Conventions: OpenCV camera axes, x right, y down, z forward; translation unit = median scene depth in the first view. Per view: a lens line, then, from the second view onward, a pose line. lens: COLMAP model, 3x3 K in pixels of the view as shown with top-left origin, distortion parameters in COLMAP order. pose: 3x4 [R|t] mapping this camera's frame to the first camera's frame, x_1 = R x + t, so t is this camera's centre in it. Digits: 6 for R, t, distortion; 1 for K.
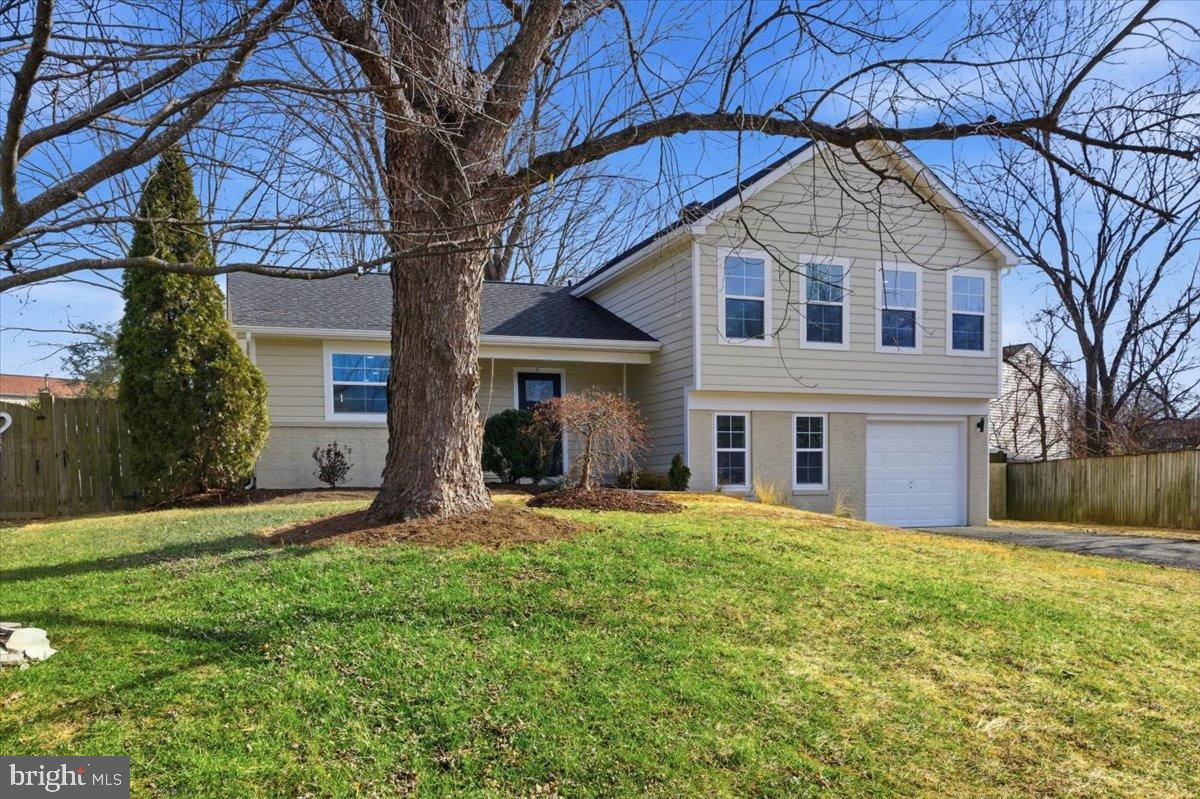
lens RADIAL K [[528.7, 0, 594.3], [0, 528.7, 389.7], [0, 0, 1]] dist [0.002250, -0.000217]
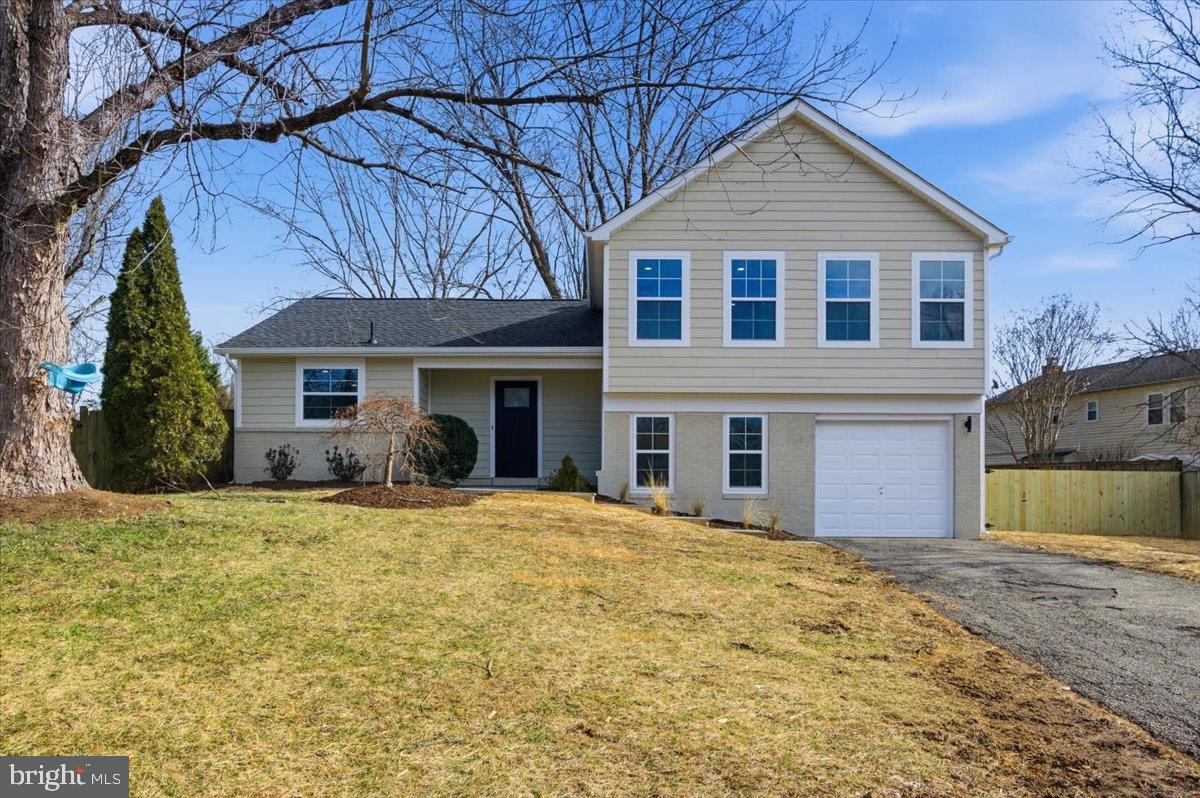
lens RADIAL K [[500.0, 0, 600.1], [0, 500.0, 391.6], [0, 0, 1]] dist [-0.001797, -0.000073]
pose [[0.978777, -0.024625, -0.203442, 0.349205], [0.021767, 0.999631, -0.016274, 0.013522], [0.203768, 0.011500, 0.978952, 0.054557]]
